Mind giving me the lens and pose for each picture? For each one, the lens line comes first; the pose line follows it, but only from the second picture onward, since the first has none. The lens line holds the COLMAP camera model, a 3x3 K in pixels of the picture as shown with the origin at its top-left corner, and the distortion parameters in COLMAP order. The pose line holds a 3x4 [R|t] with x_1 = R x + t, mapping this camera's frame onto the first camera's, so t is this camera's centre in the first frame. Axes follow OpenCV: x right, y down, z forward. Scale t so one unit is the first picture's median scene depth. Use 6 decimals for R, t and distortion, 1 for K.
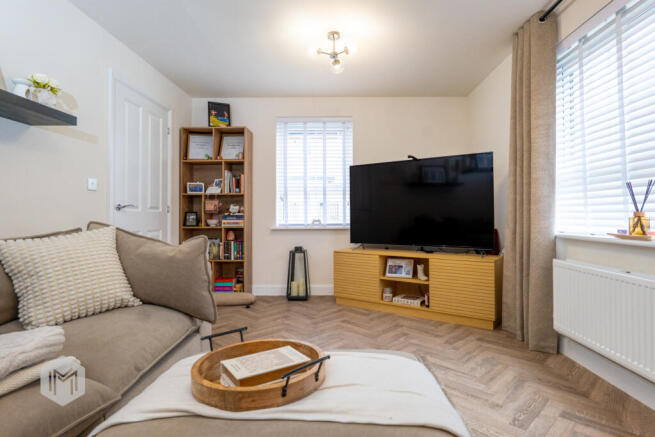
lens RADIAL K [[340.4, 0, 328.2], [0, 340.4, 216.5], [0, 0, 1]] dist [-0.000411, 0.000024]
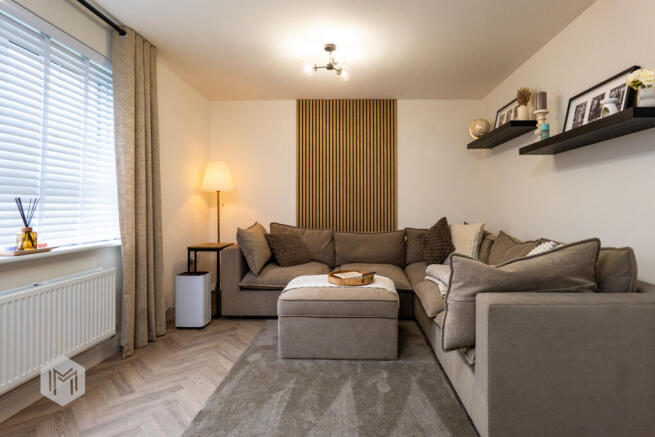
lens RADIAL K [[340.4, 0, 328.4], [0, 340.4, 213.1], [0, 0, 1]] dist [-0.000411, 0.000024]
pose [[-0.999872, -0.004514, 0.015372, -0.034381], [-0.004337, 0.999924, 0.011547, -0.071032], [-0.015423, 0.011479, -0.999815, 2.025210]]
